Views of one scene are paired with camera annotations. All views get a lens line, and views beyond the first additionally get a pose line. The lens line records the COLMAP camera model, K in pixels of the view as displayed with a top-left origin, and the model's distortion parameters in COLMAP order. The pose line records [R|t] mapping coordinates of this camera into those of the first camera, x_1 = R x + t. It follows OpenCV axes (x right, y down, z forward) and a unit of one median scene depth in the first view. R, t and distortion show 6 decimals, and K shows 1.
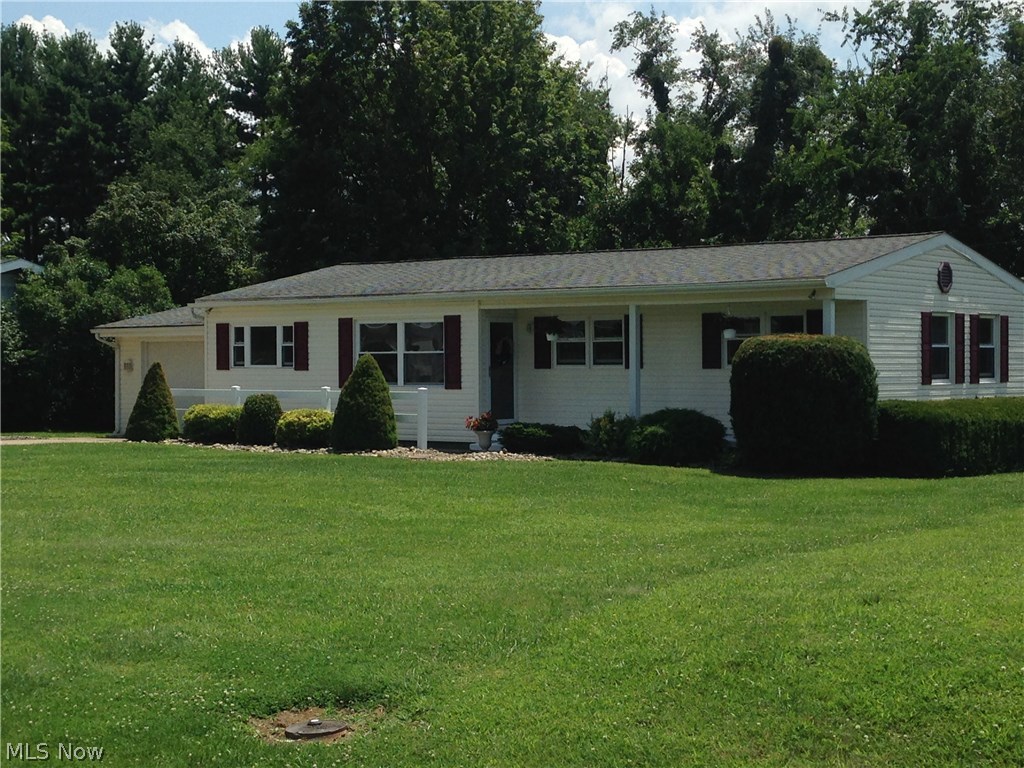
lens RADIAL K [[1790.2, 0, 511.6], [0, 1790.2, 382.9], [0, 0, 1]] dist [-0.105104, 0.000000]
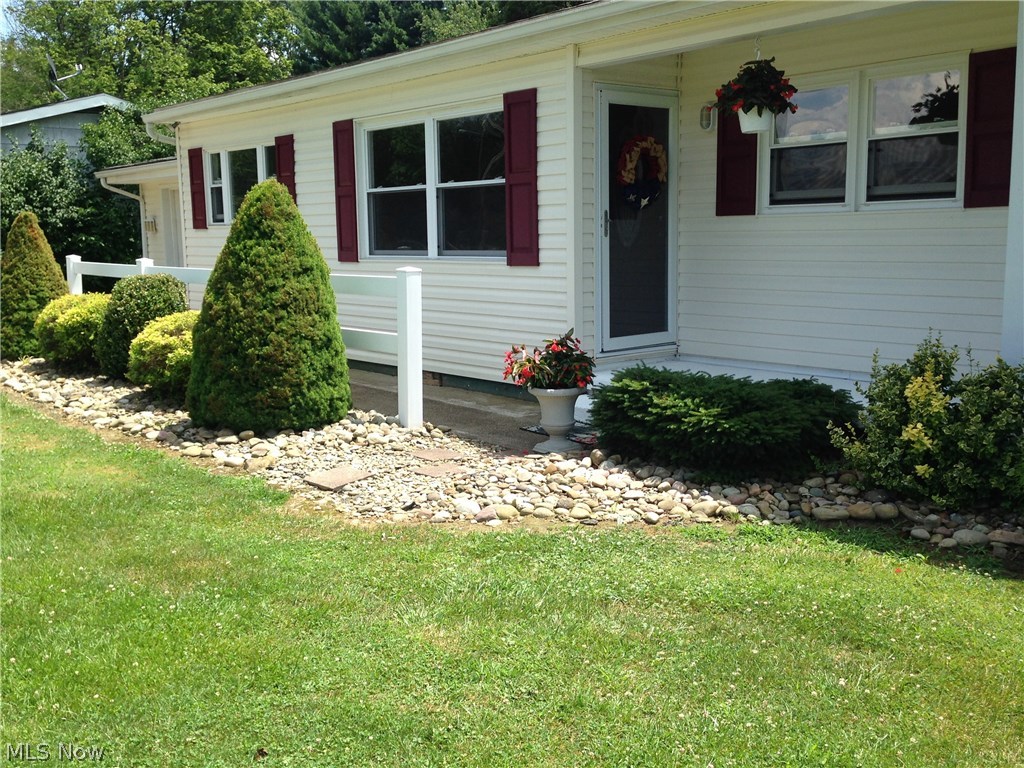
lens RADIAL K [[1106.2, 0, 497.1], [0, 1106.2, 419.8], [0, 0, 1]] dist [0.034728, 0.000000]
pose [[0.974511, 0.028403, -0.222533, 0.022309], [0.007095, 0.987555, 0.157116, -0.001909], [0.224226, -0.154690, 0.962182, 0.731154]]
